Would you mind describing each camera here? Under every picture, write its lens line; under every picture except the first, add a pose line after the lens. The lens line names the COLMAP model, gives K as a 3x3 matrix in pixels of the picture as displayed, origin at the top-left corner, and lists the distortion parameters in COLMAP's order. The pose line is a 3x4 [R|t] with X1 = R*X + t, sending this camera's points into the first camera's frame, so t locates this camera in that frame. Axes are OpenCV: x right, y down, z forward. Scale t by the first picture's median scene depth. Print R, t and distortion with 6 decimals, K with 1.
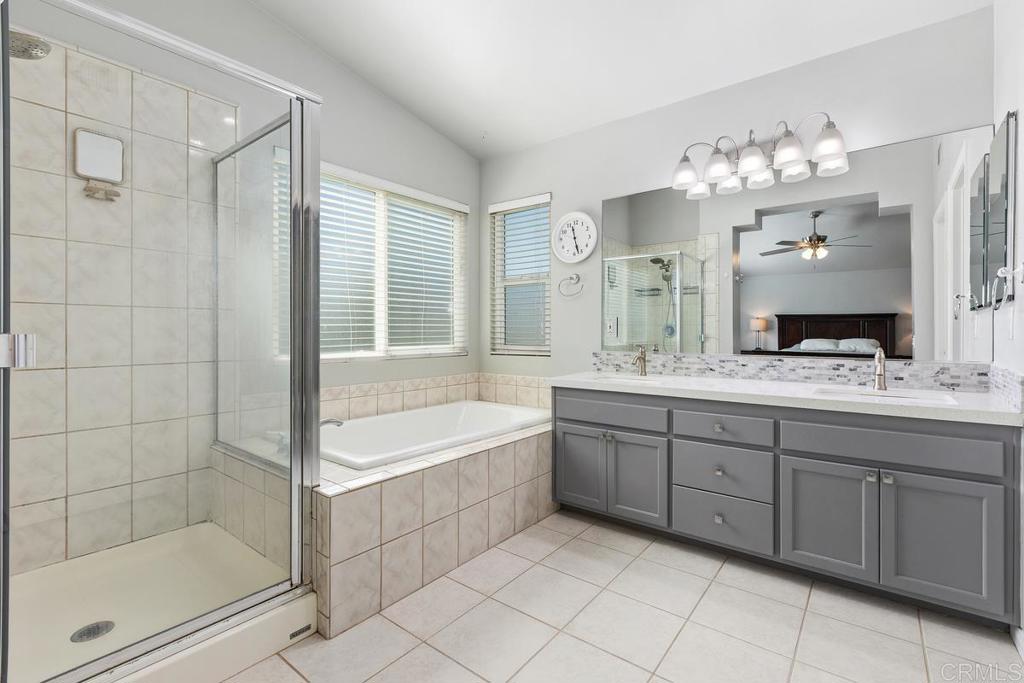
lens RADIAL K [[466.7, 0, 509.9], [0, 466.7, 330.4], [0, 0, 1]] dist [0.002922, 0.000197]
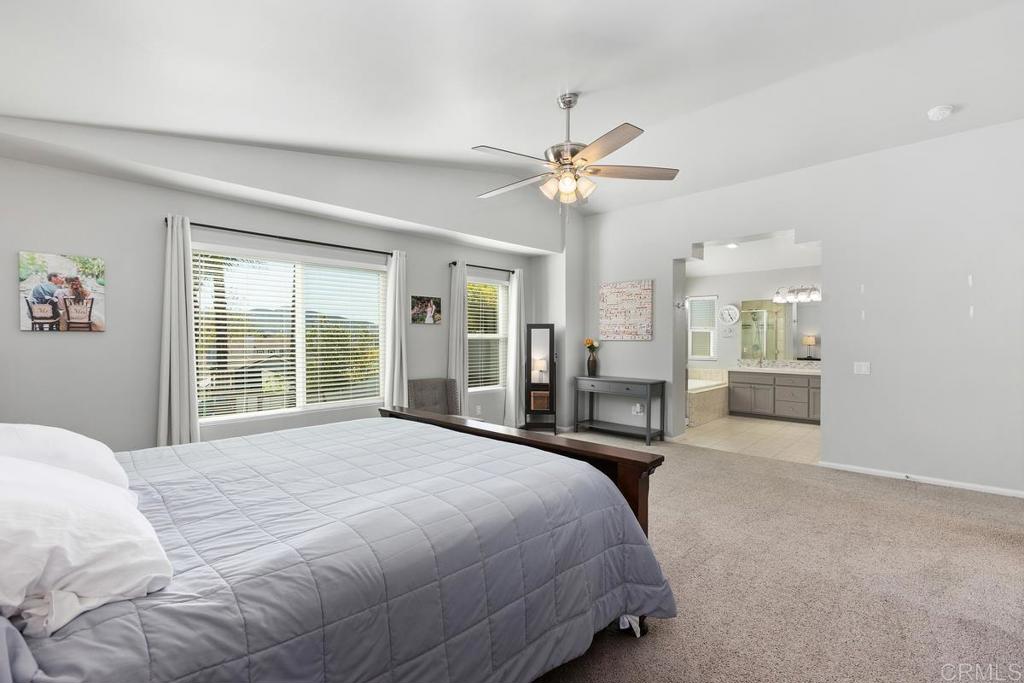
lens RADIAL K [[453.3, 0, 507.7], [0, 453.3, 339.7], [0, 0, 1]] dist [0.001566, 0.000052]
pose [[0.994513, -0.002397, -0.104590, -0.992020], [0.003414, 0.999949, 0.009544, -0.108711], [0.104562, -0.009849, 0.994470, -1.968778]]
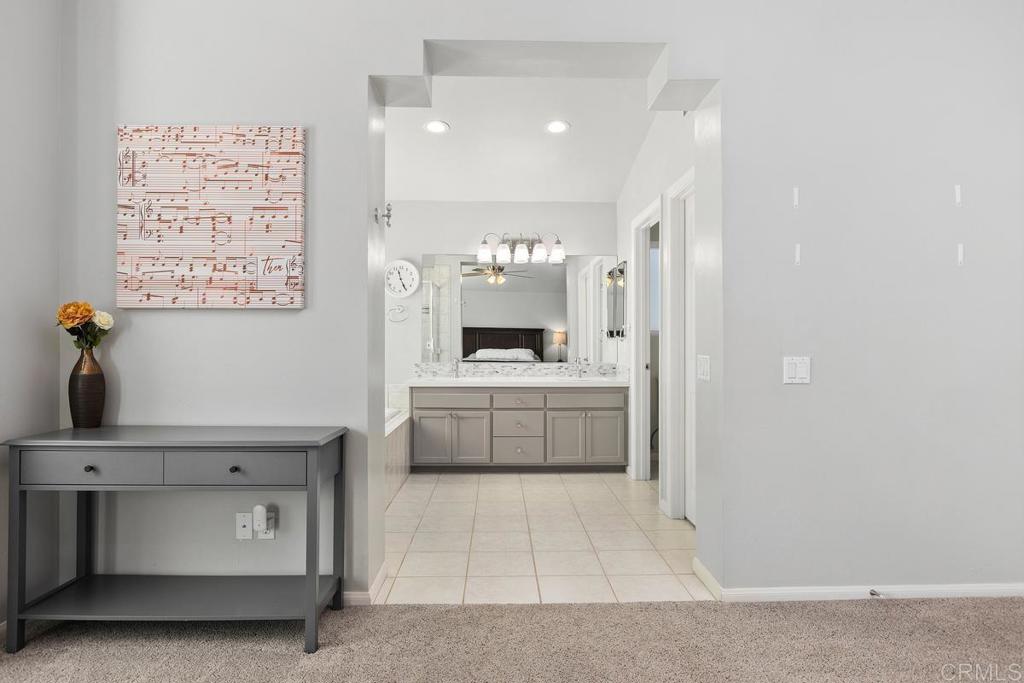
lens RADIAL K [[608.4, 0, 512.0], [0, 608.4, 341.5], [0, 0, 1]] dist [-0.002553, -0.002625]
pose [[0.769374, -0.001146, 0.638798, -0.894419], [-0.004117, 0.999969, 0.006753, -0.037578], [-0.638786, -0.007826, 0.769345, -0.677513]]
